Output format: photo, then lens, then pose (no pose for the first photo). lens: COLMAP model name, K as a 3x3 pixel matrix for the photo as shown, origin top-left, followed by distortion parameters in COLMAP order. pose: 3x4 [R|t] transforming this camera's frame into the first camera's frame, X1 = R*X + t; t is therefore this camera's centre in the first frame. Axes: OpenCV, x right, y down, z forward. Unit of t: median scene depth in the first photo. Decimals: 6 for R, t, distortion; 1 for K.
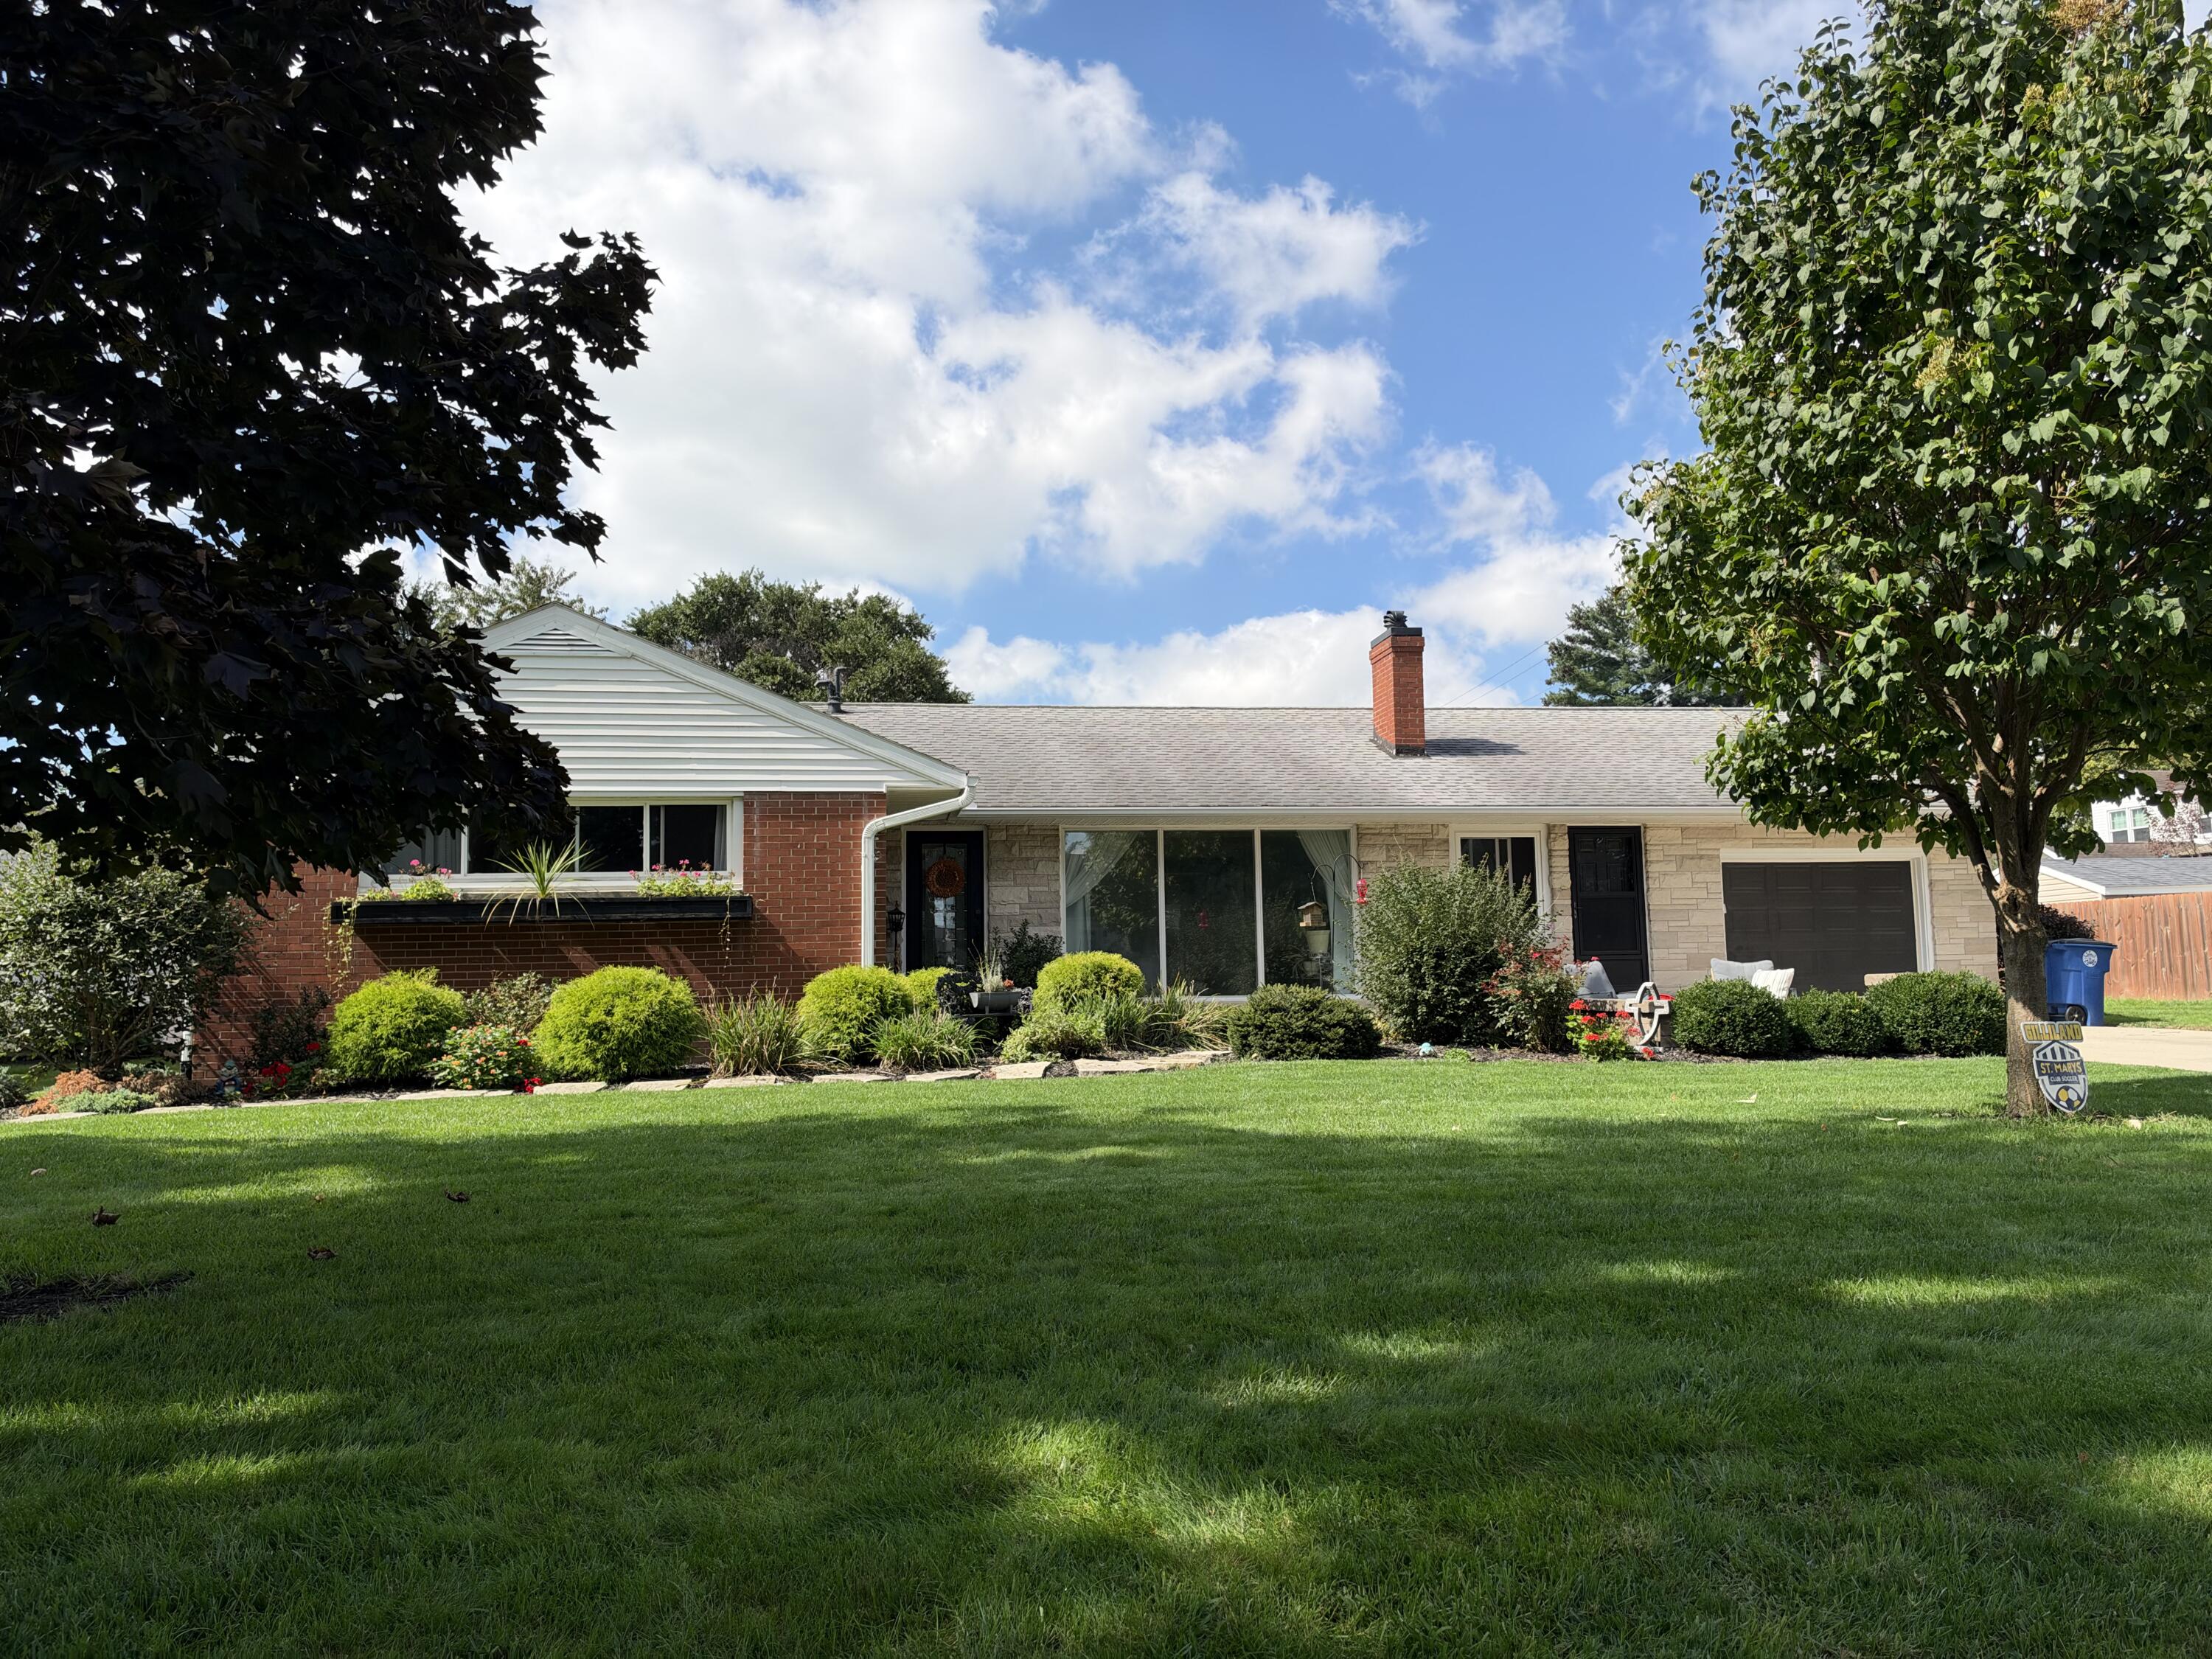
lens RADIAL K [[1648.0, 0, 1102.9], [0, 1648.0, 811.4], [0, 0, 1]] dist [0.013070, -0.012740]
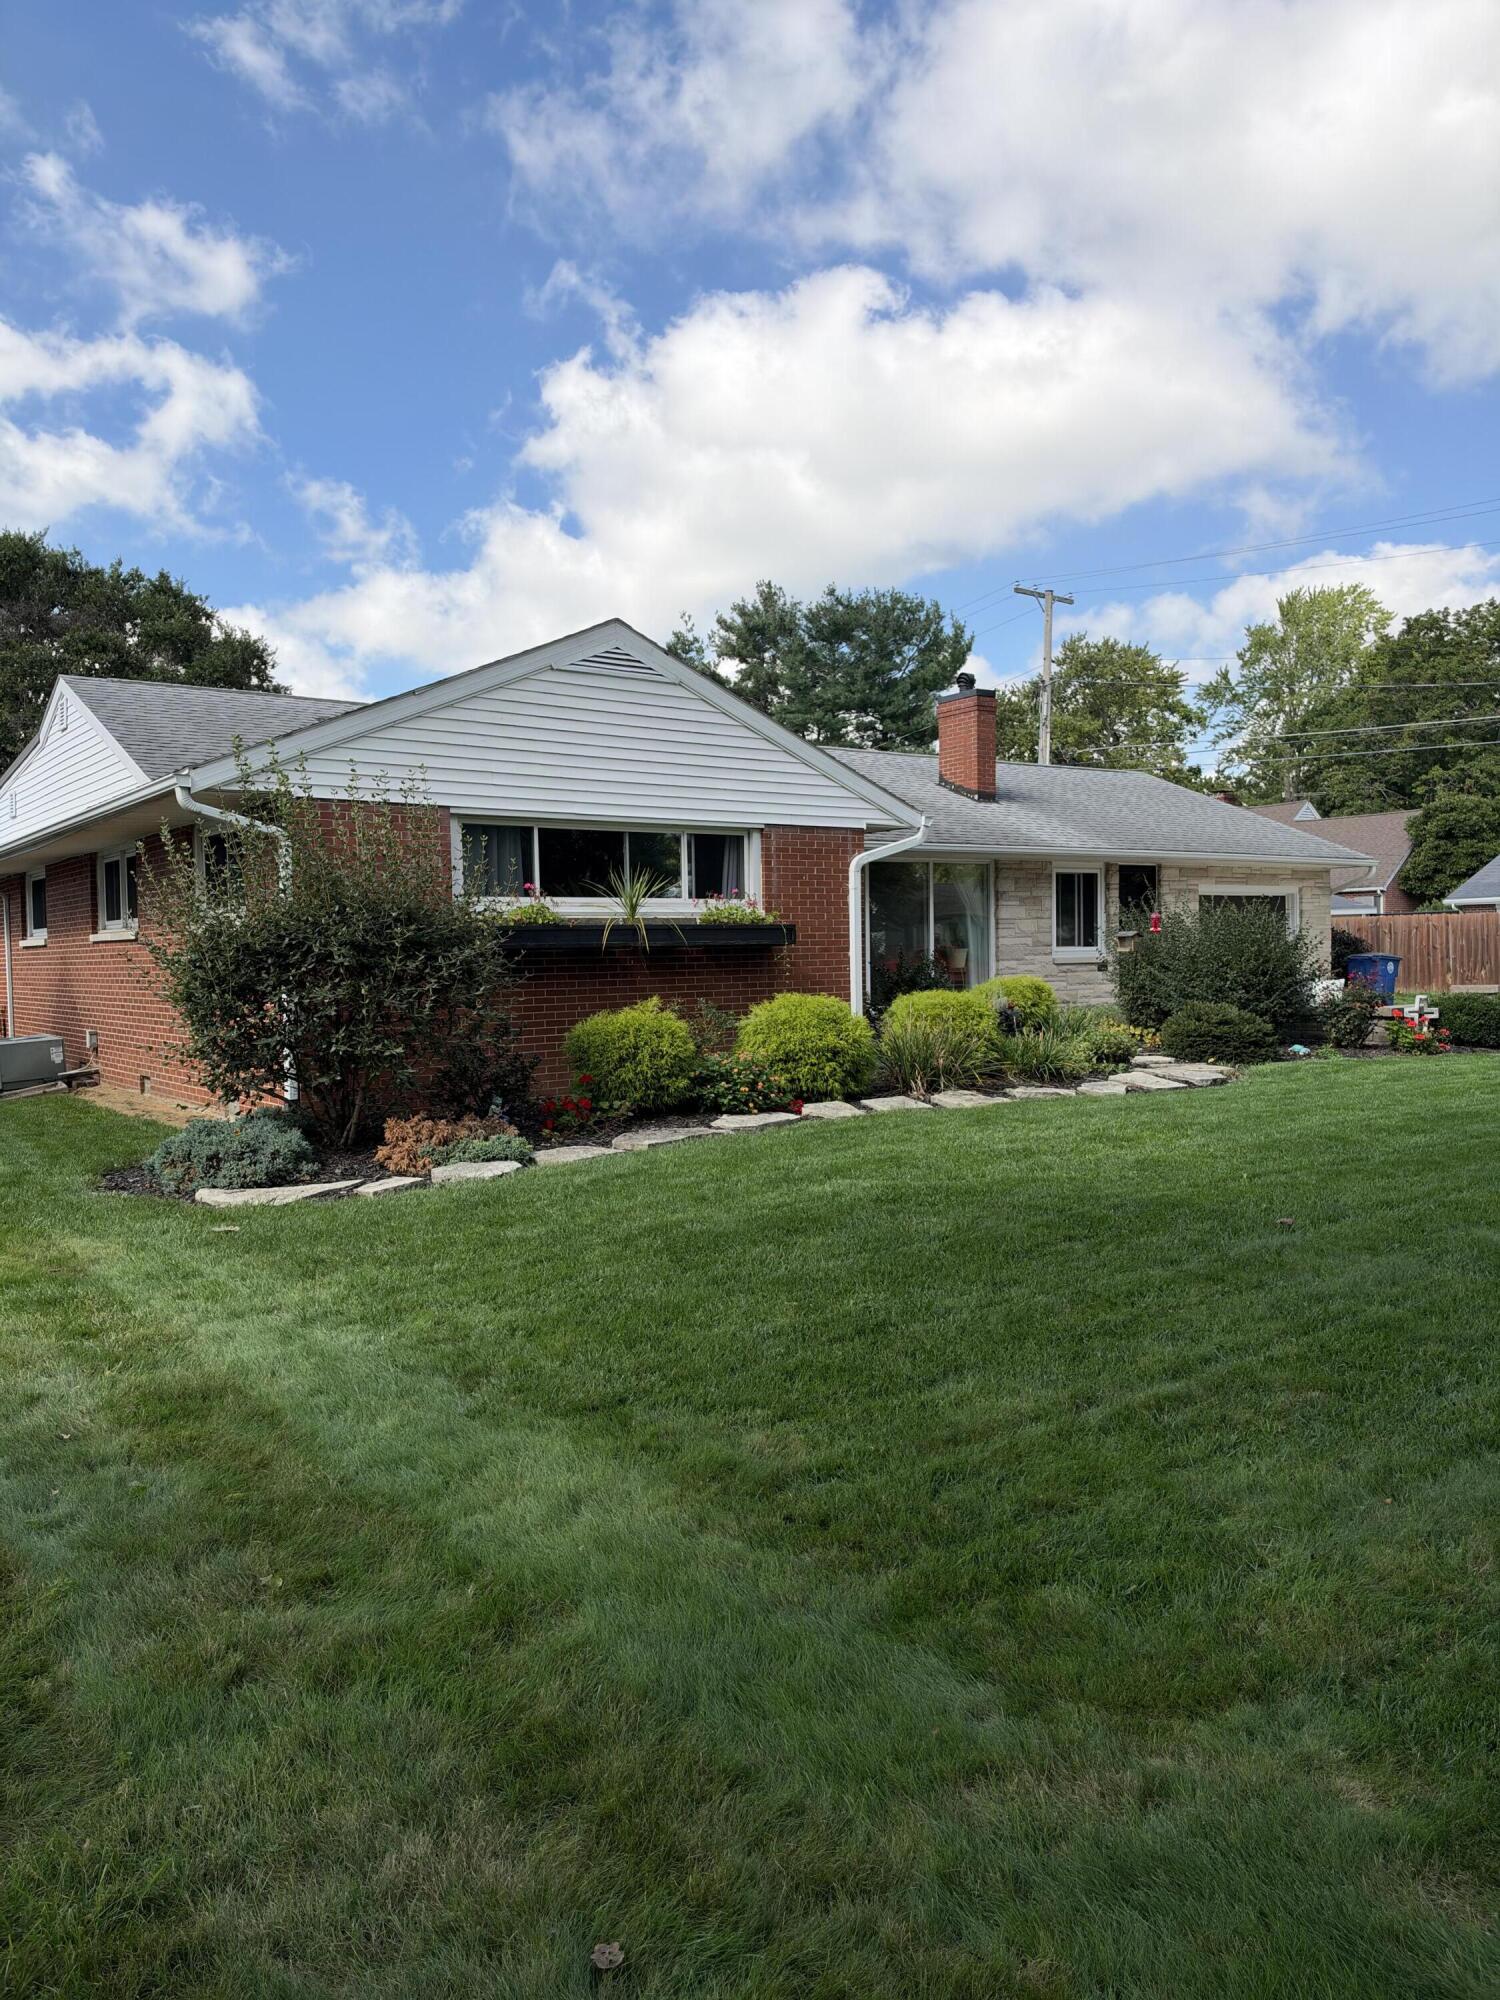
lens RADIAL K [[1452.6, 0, 734.3], [0, 1452.6, 1013.6], [0, 0, 1]] dist [0.071226, -0.077357]
pose [[0.894244, -0.016637, 0.447271, -0.501648], [-0.044643, 0.991010, 0.126119, -0.006277], [-0.445348, -0.132749, 0.885462, 0.122861]]
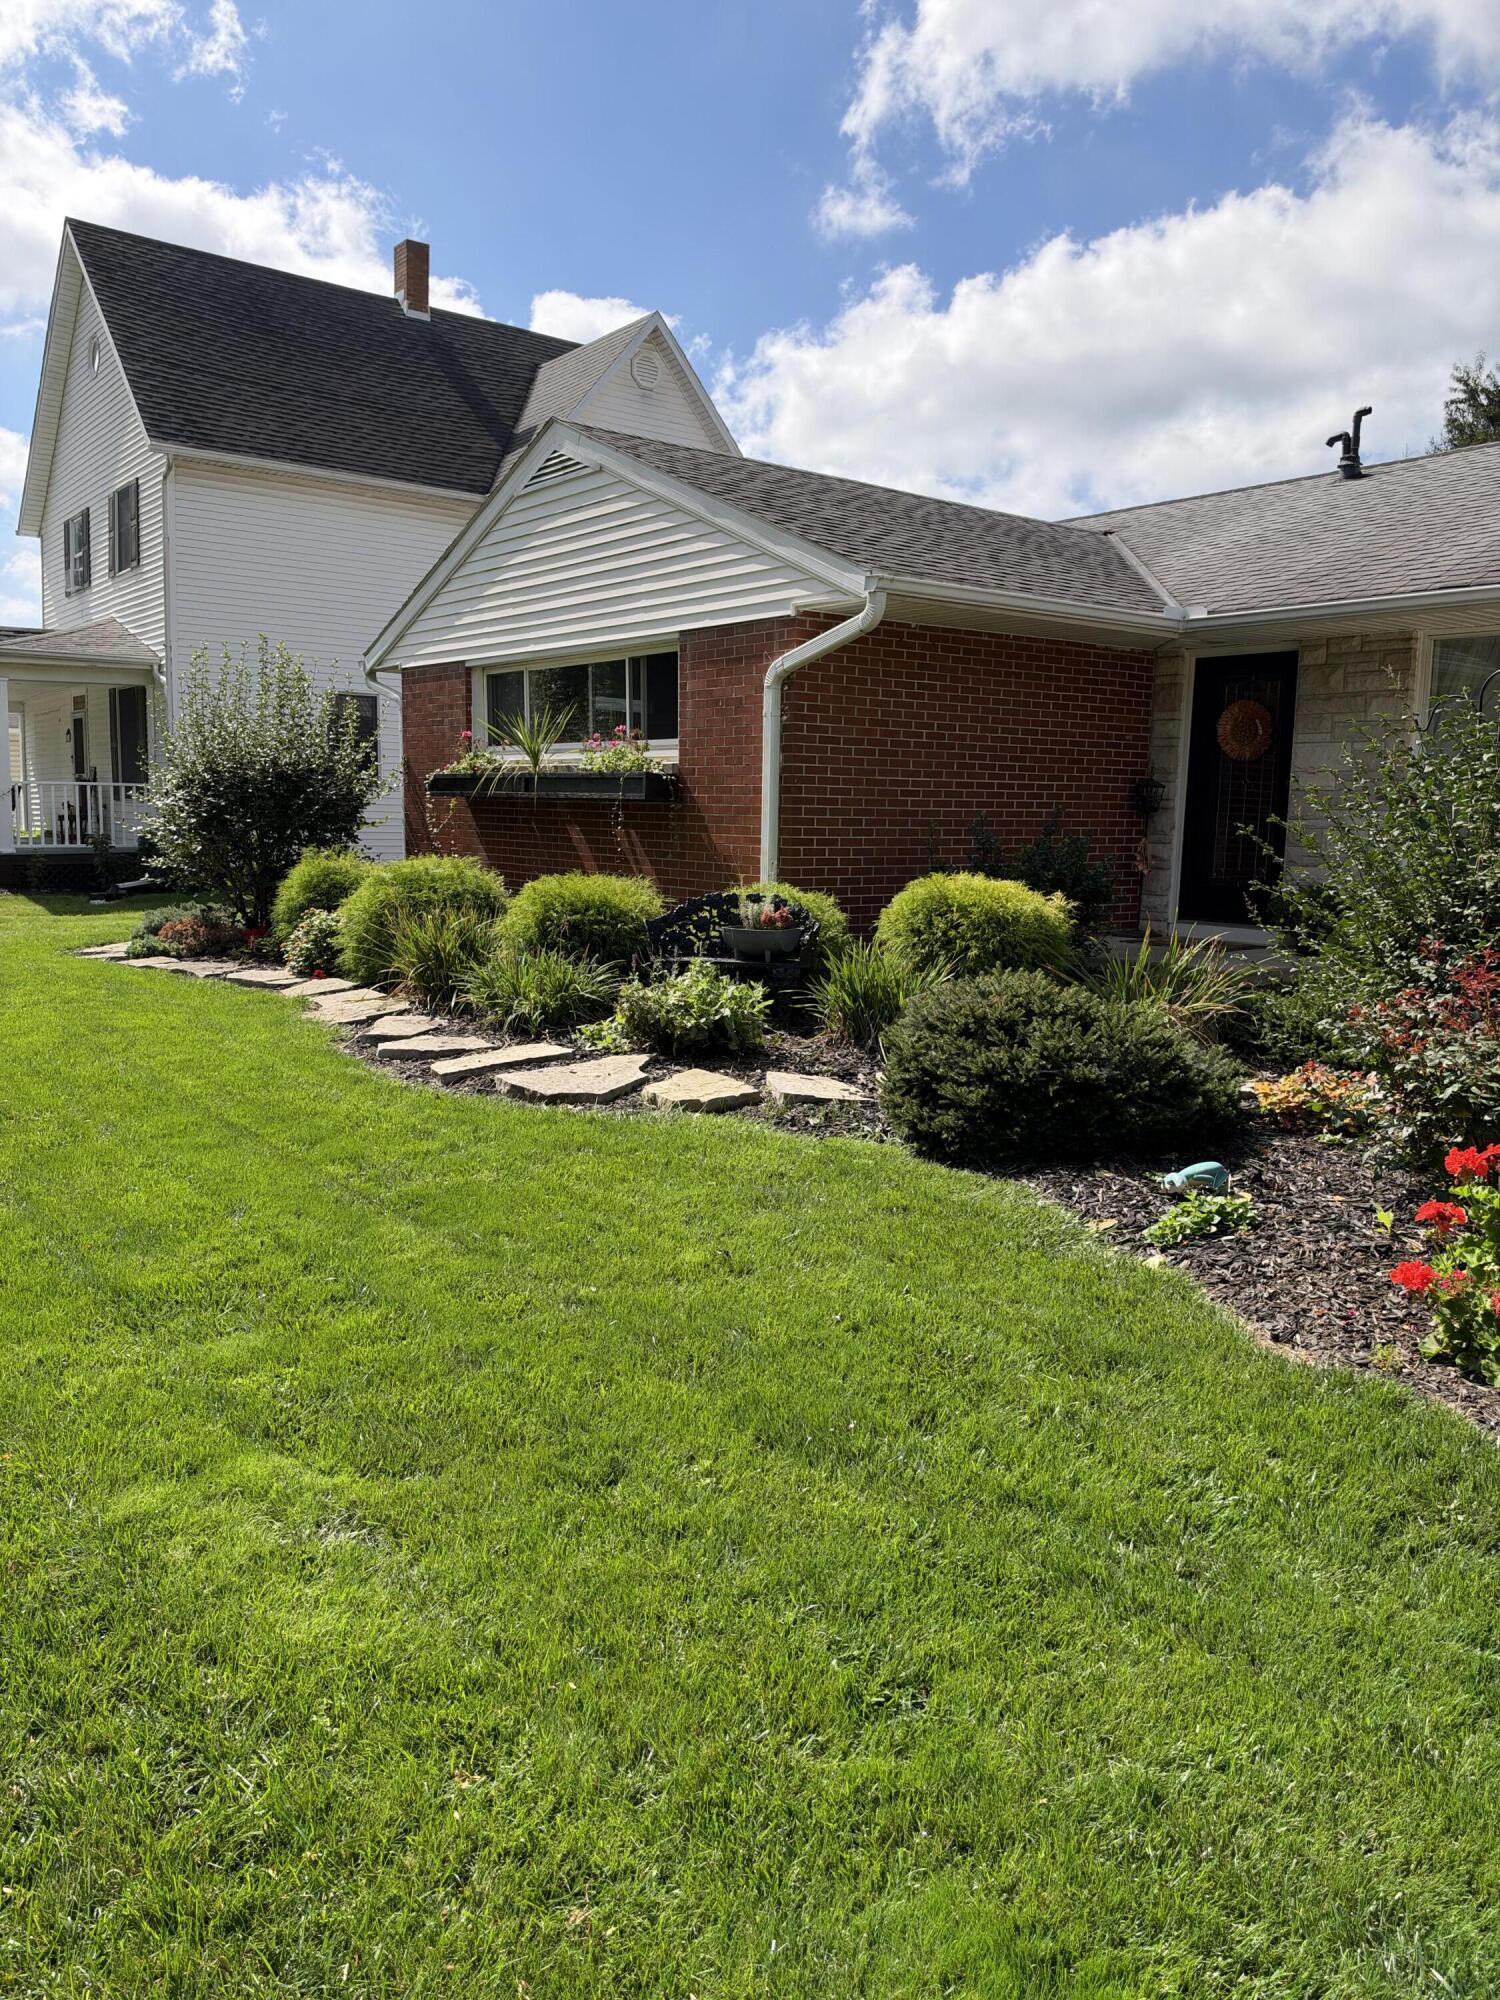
lens RADIAL K [[1452.6, 0, 763.9], [0, 1452.6, 988.0], [0, 0, 1]] dist [0.071226, -0.077357]
pose [[0.492566, 0.134317, -0.859848, 0.309584], [0.061443, 0.980185, 0.188312, 0.019164], [0.868104, -0.145588, 0.474553, 0.525488]]
